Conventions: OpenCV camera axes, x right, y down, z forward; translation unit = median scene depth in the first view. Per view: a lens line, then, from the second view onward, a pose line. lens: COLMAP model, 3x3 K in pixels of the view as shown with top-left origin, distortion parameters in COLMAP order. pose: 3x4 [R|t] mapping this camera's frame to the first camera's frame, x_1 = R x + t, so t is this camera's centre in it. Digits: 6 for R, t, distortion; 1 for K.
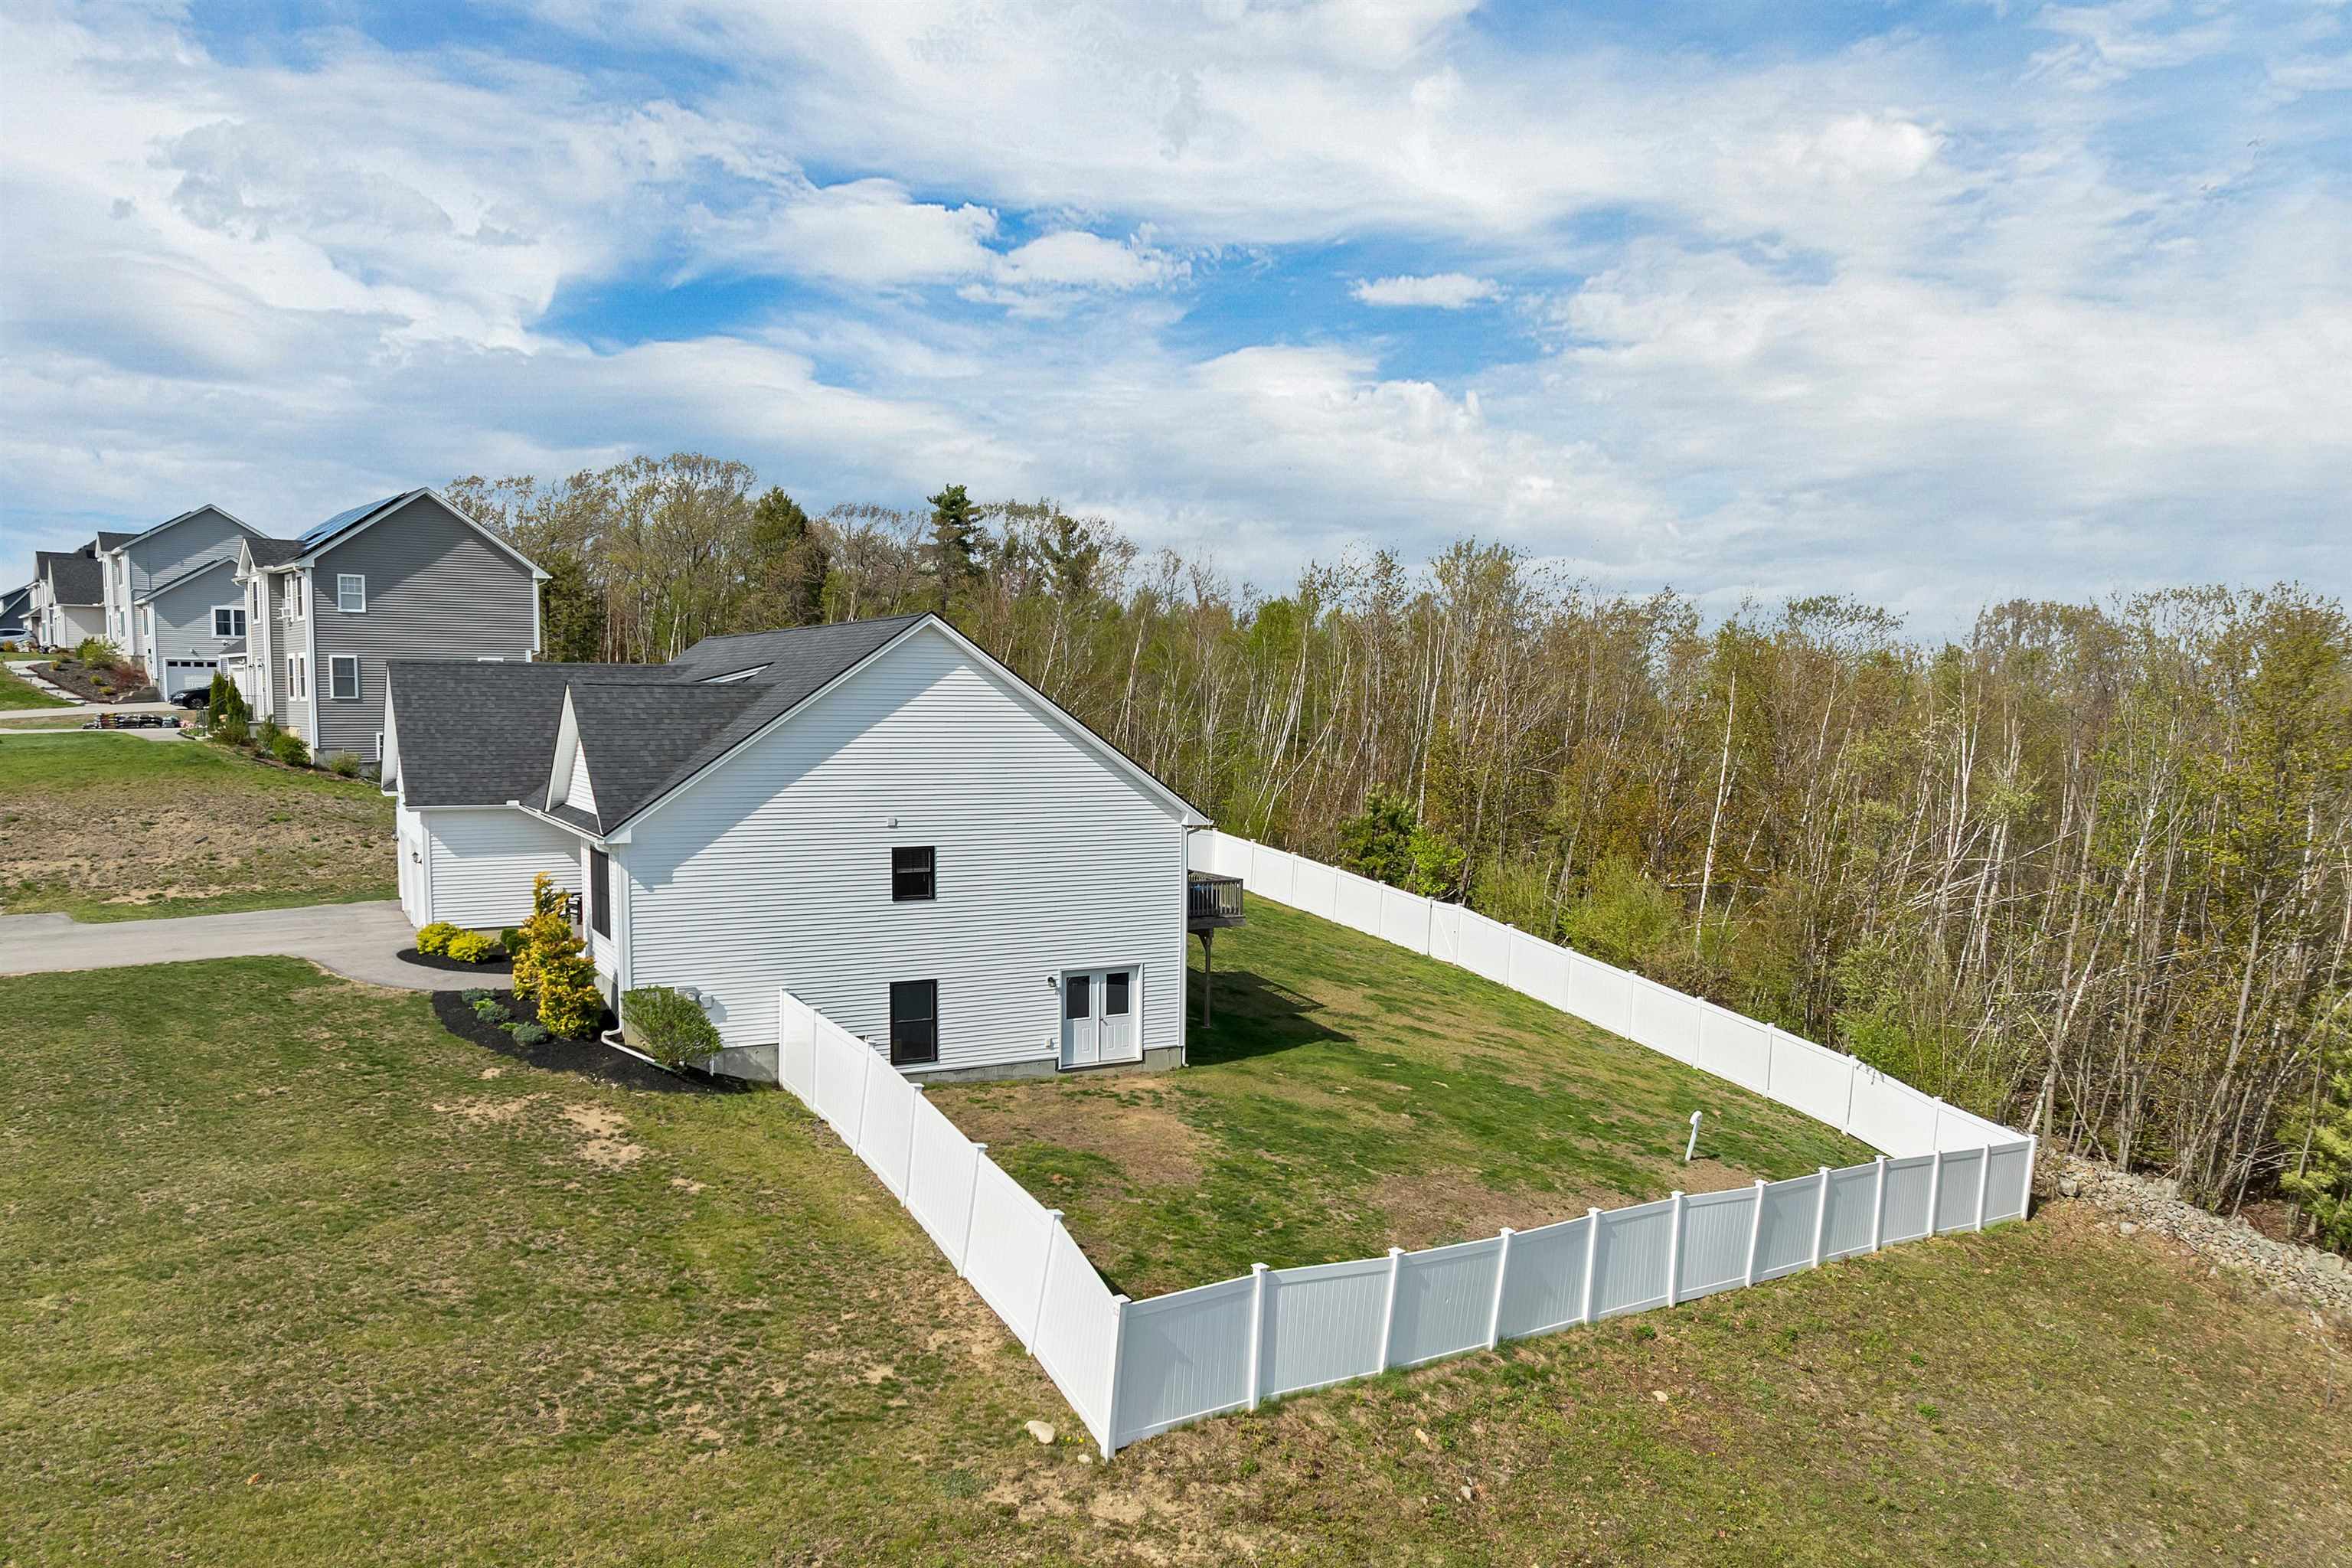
lens RADIAL K [[1690.4, 0, 1154.5], [0, 1690.4, 905.6], [0, 0, 1]] dist [-0.001604, 0.001098]
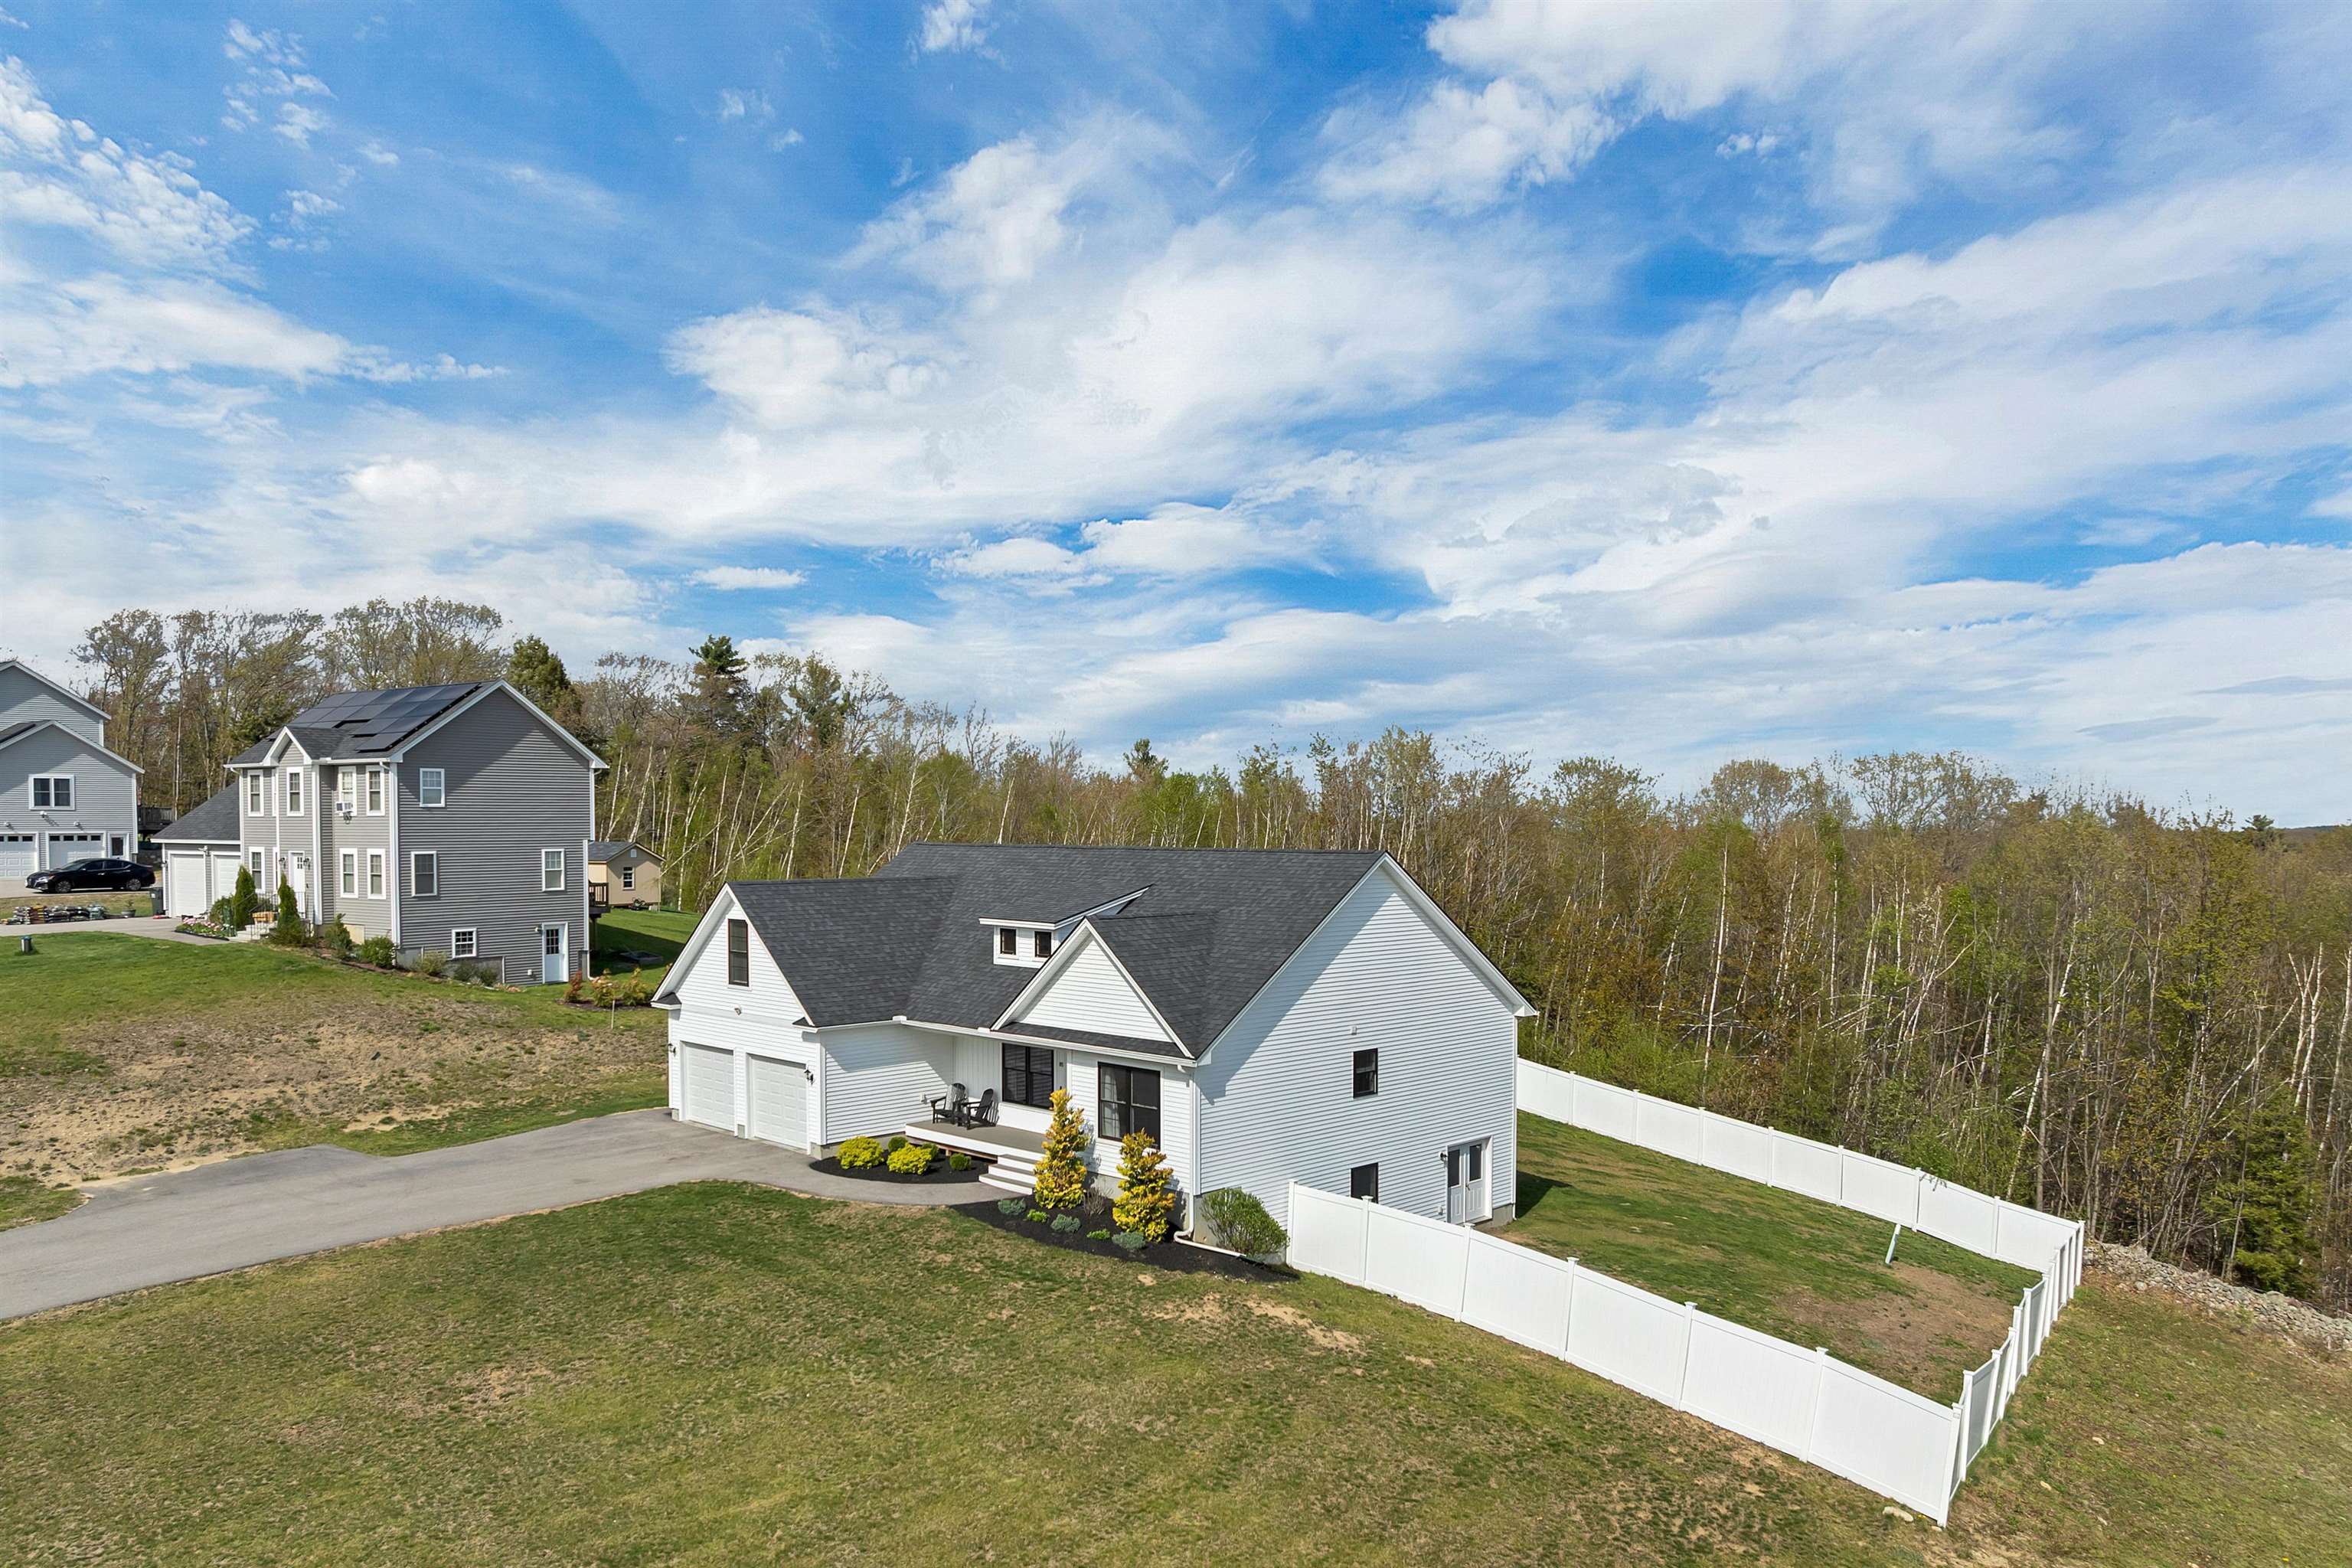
lens RADIAL K [[1690.4, 0, 1178.9], [0, 1690.4, 925.0], [0, 0, 1]] dist [-0.001604, 0.001098]
pose [[0.950541, -0.025290, 0.309569, -0.584699], [0.042354, 0.997924, -0.048525, -0.065353], [-0.307699, 0.059237, 0.949638, -0.066129]]
